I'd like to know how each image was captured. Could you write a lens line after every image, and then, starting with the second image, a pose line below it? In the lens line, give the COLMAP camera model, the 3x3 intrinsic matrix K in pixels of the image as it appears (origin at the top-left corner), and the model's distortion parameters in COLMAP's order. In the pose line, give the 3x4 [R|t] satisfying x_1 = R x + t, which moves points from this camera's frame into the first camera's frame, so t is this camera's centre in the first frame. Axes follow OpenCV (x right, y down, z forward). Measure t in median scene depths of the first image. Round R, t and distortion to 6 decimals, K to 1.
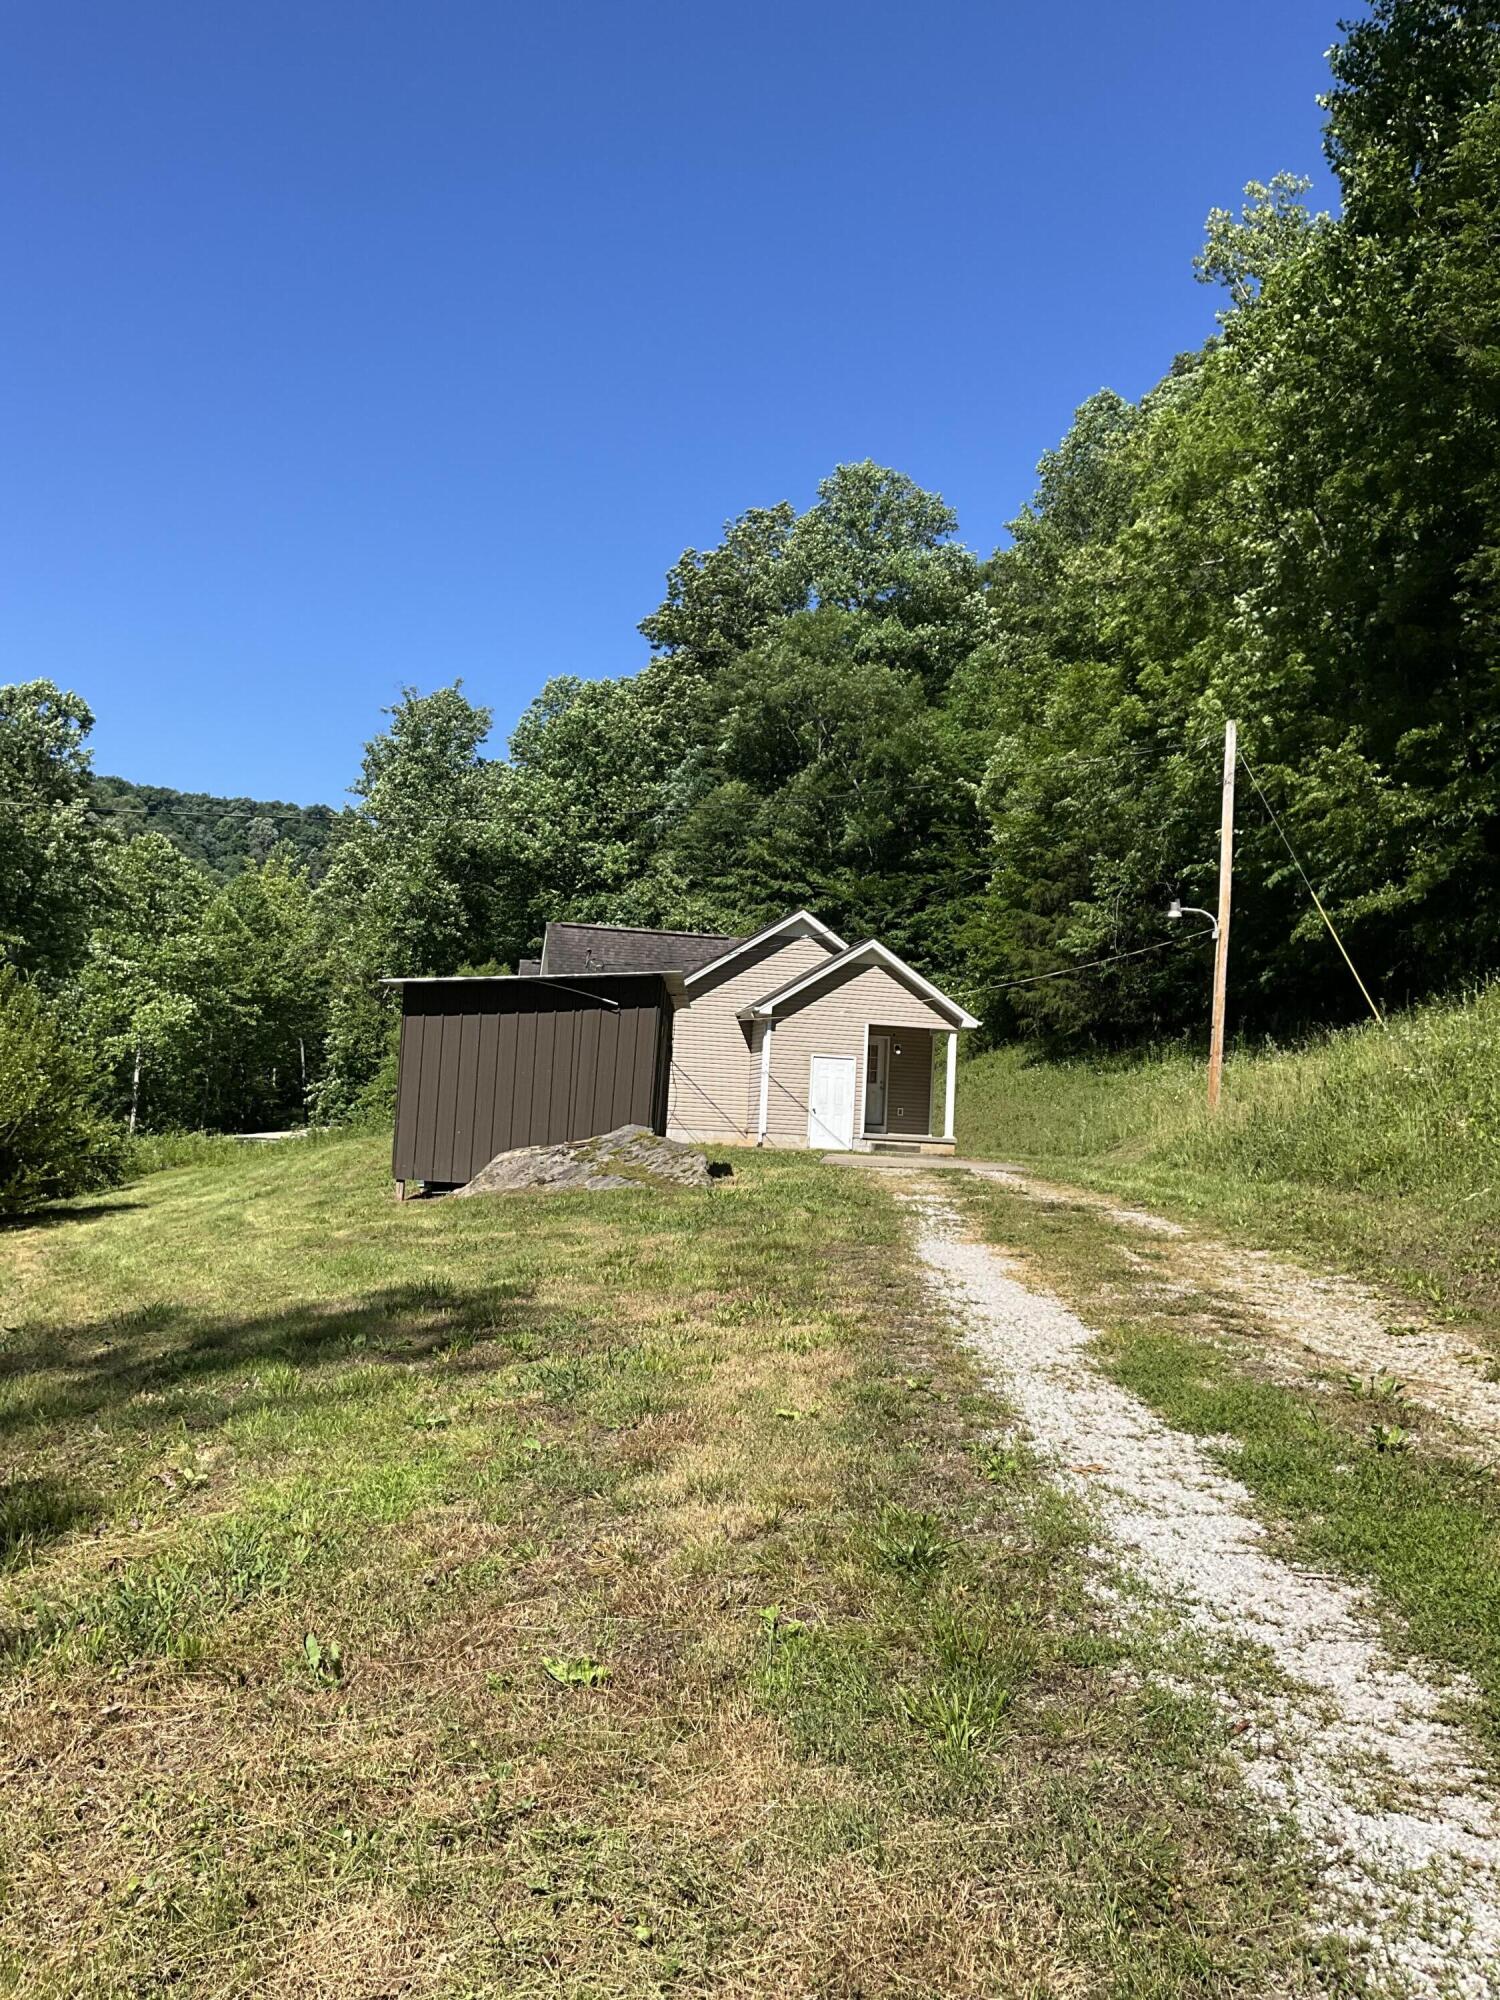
lens RADIAL K [[1676.4, 0, 769.3], [0, 1676.4, 979.0], [0, 0, 1]] dist [0.073181, -0.107147]
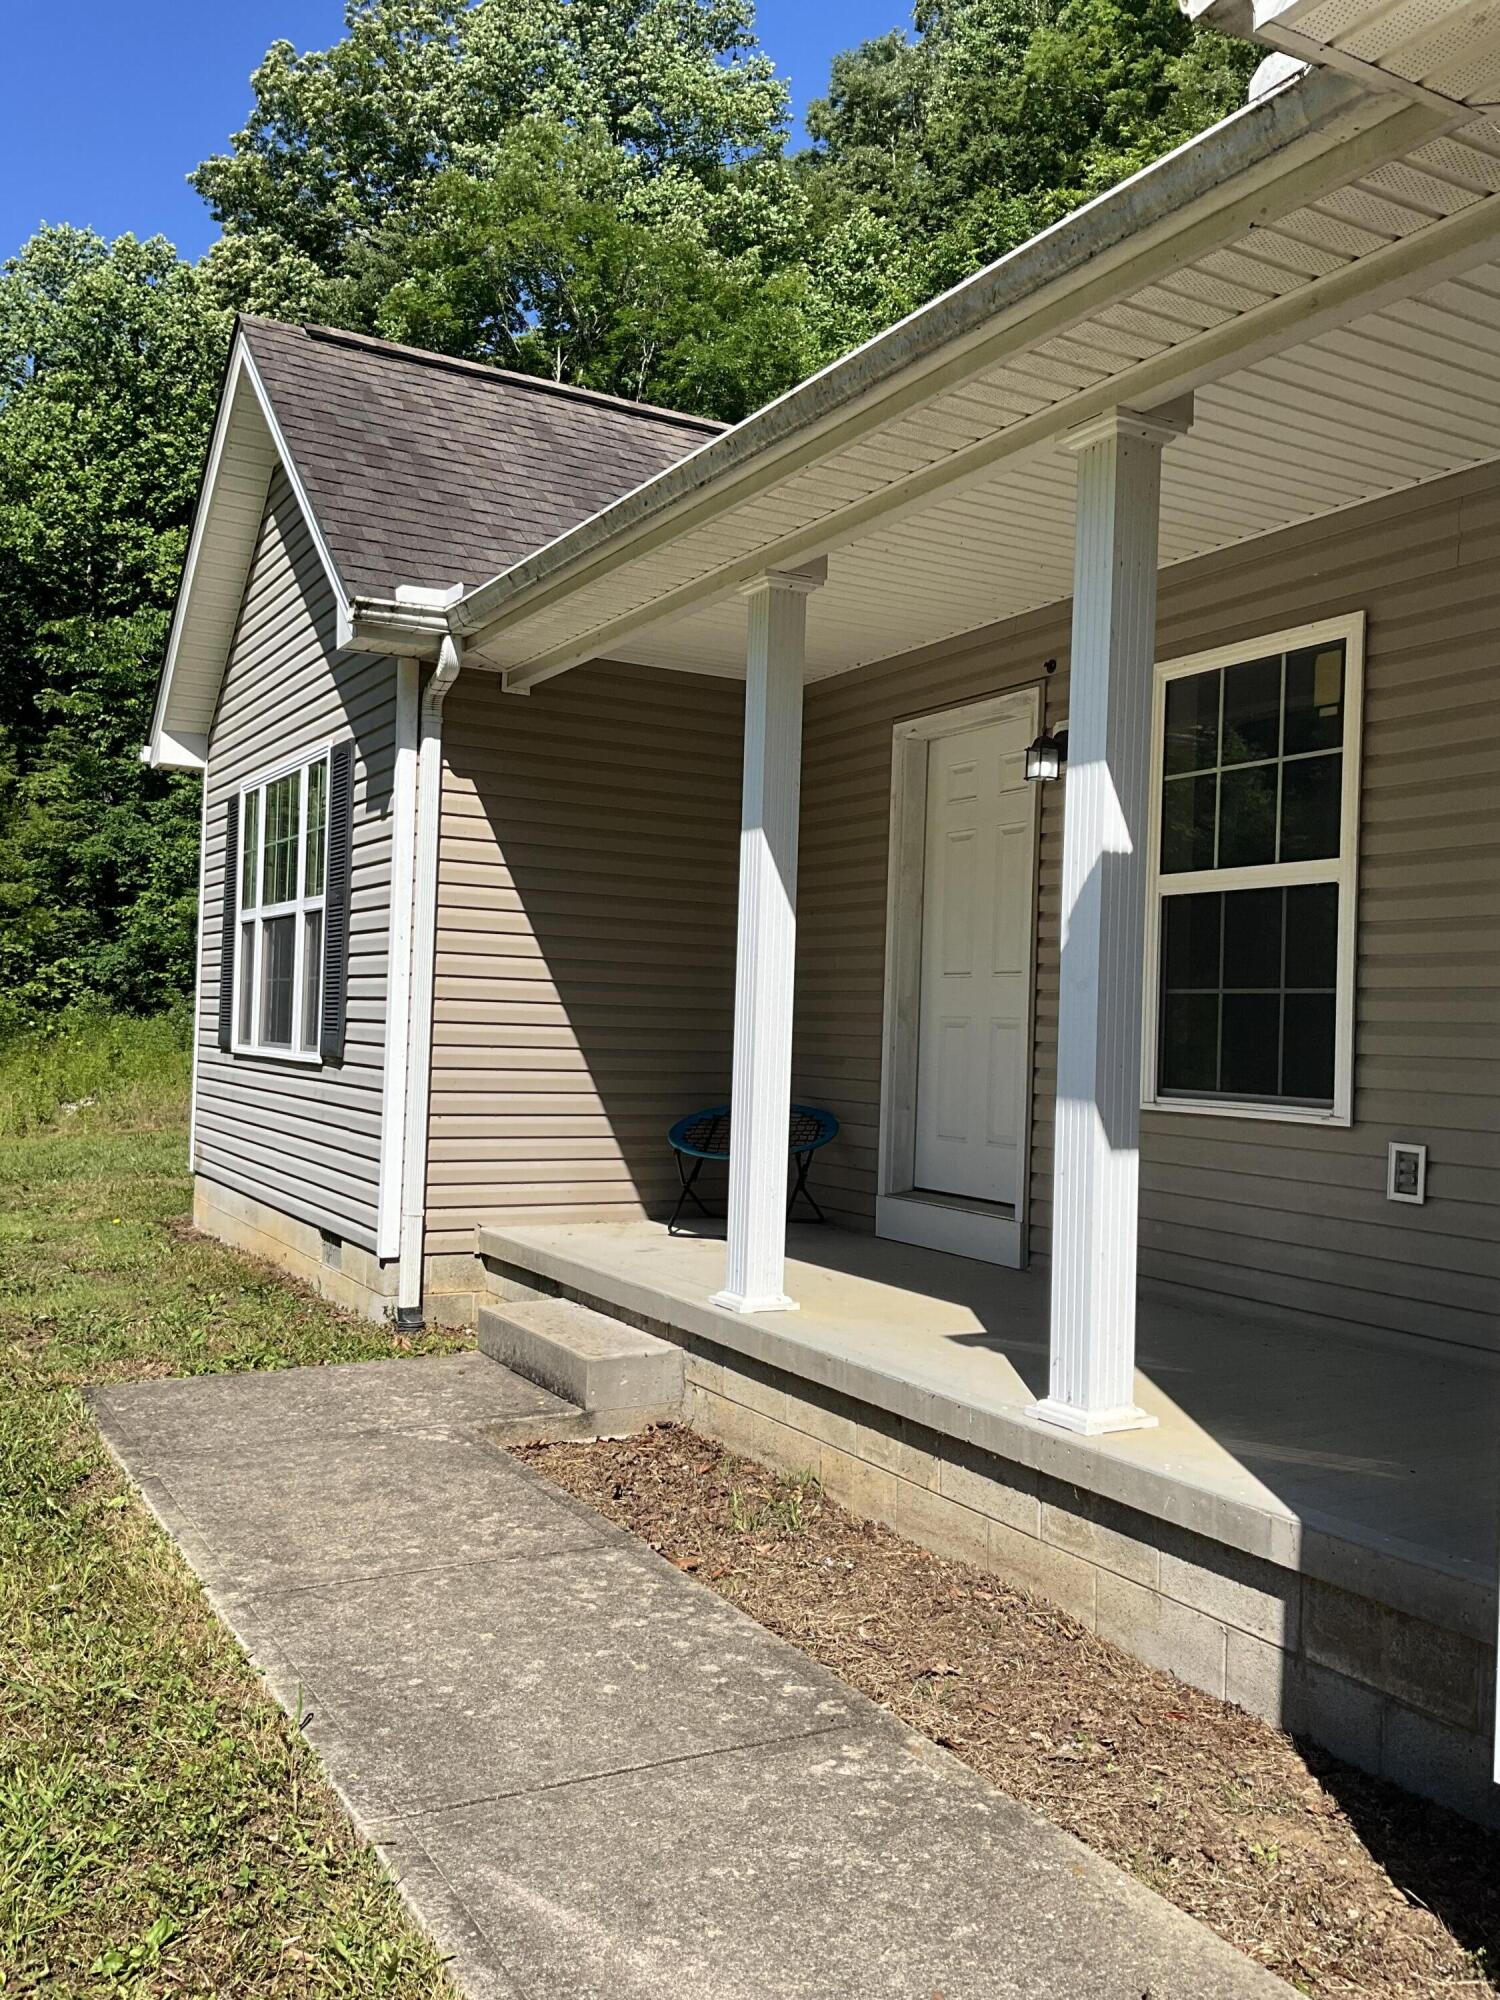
lens RADIAL K [[1676.4, 0, 728.8], [0, 1676.4, 1013.4], [0, 0, 1]] dist [0.073181, -0.107147]
pose [[0.960547, -0.015279, 0.277697, -0.134822], [-0.011617, 0.995414, 0.094950, 0.040760], [-0.277875, -0.094430, 0.955965, 0.726279]]
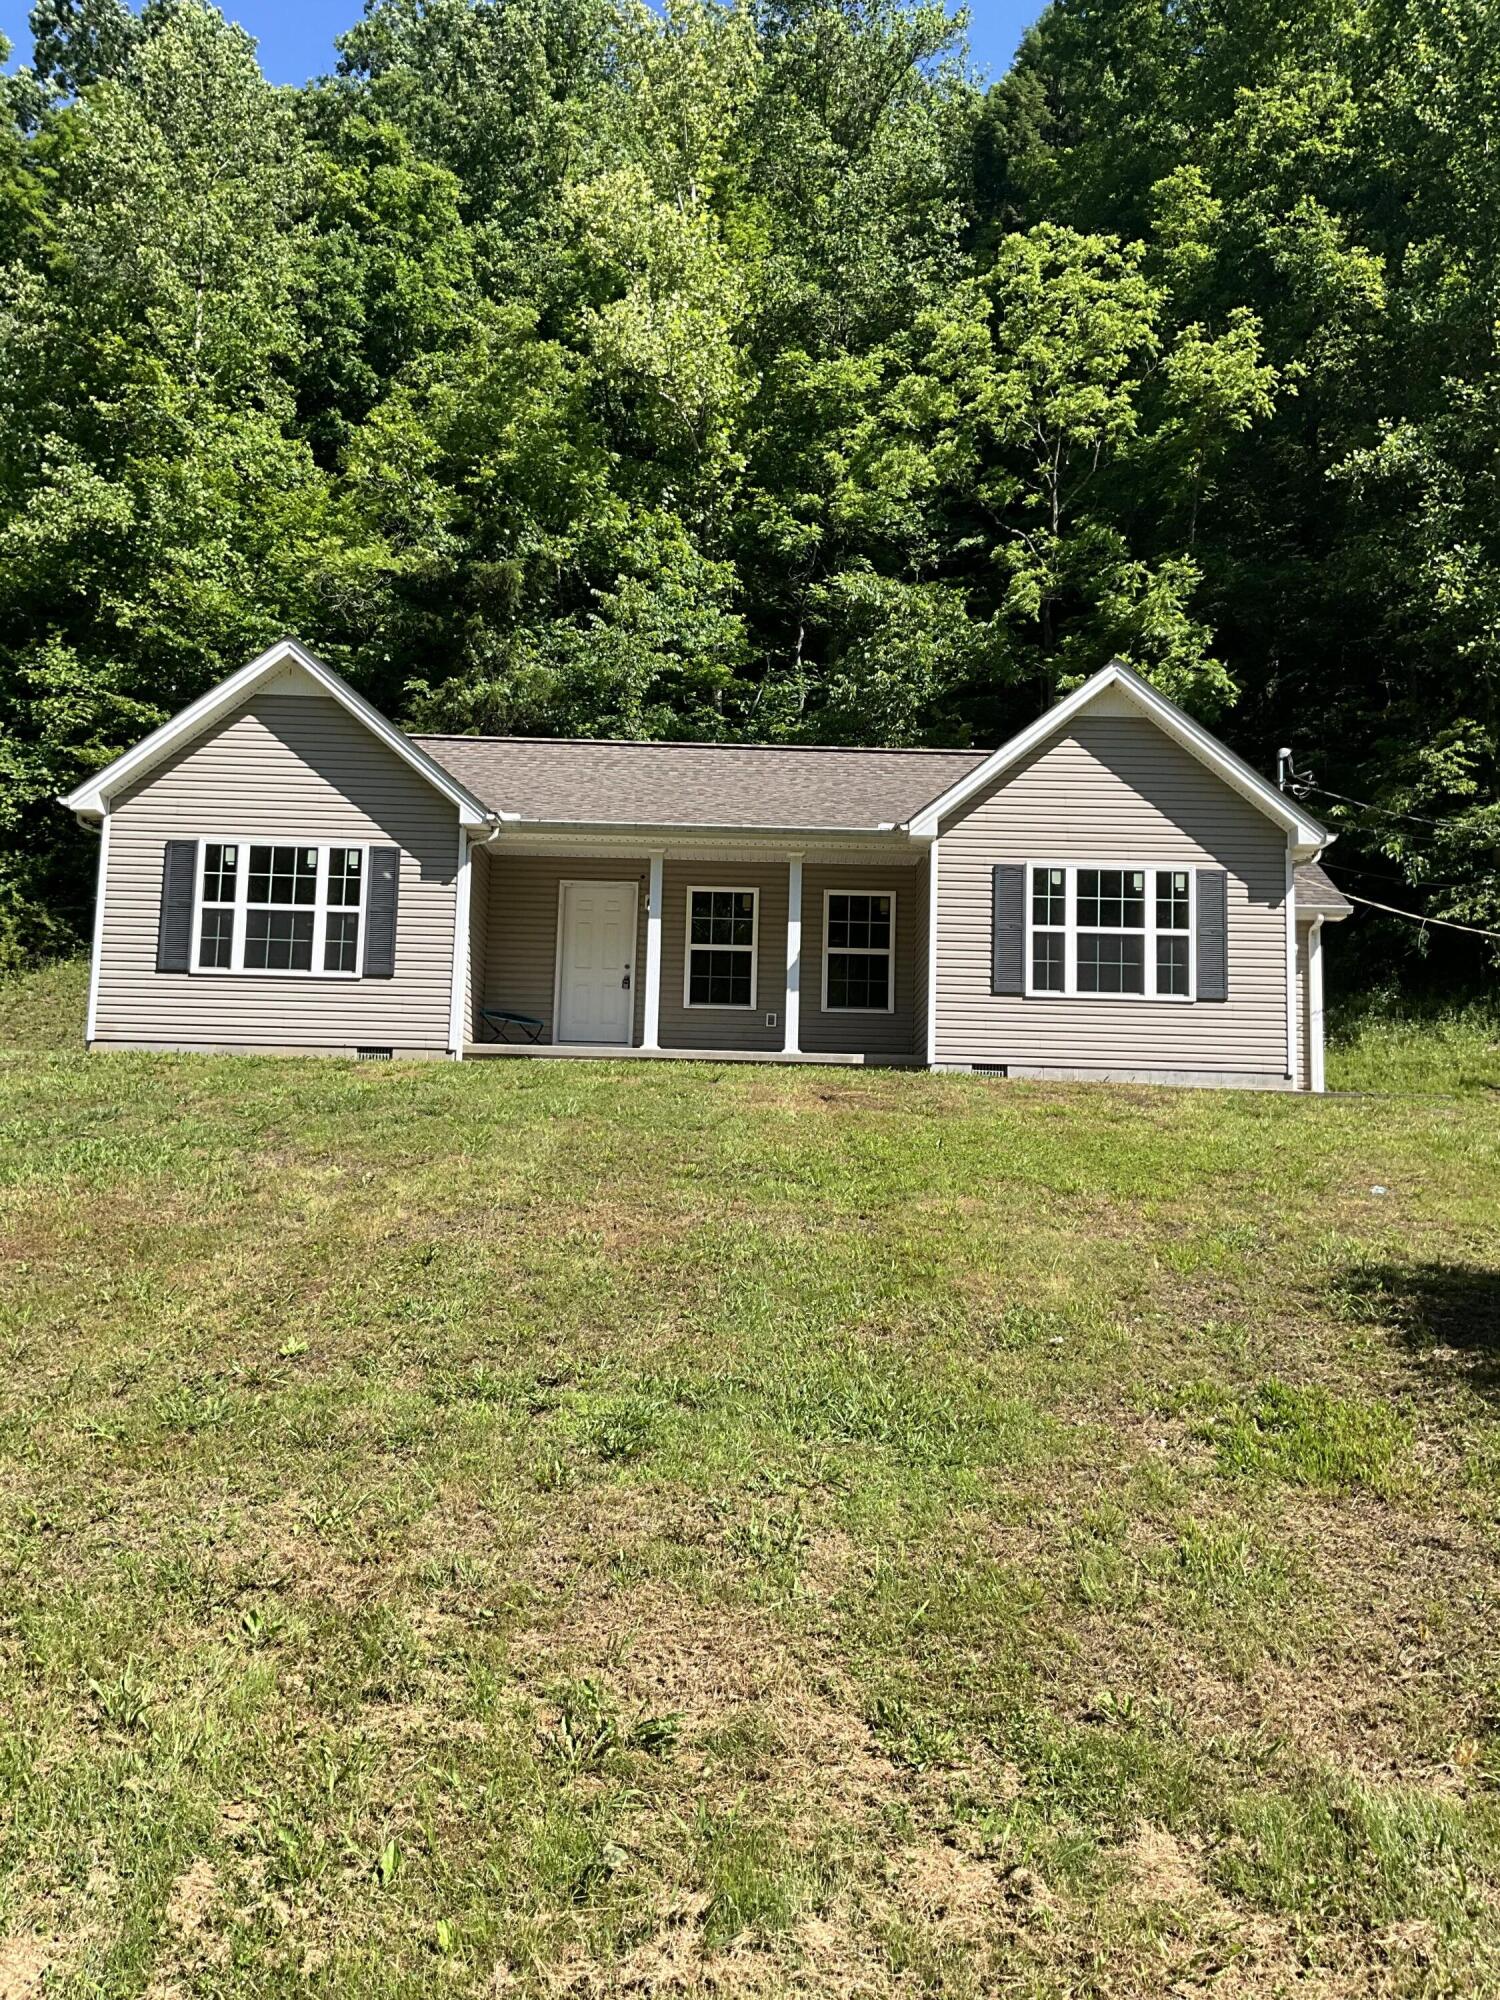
lens RADIAL K [[1676.4, 0, 759.4], [0, 1676.4, 1002.5], [0, 0, 1]] dist [0.073181, -0.107147]
pose [[0.214834, 0.083082, 0.973110, -0.456693], [-0.109243, 0.992167, -0.060592, 0.077730], [-0.970522, -0.093288, 0.222228, 0.719460]]
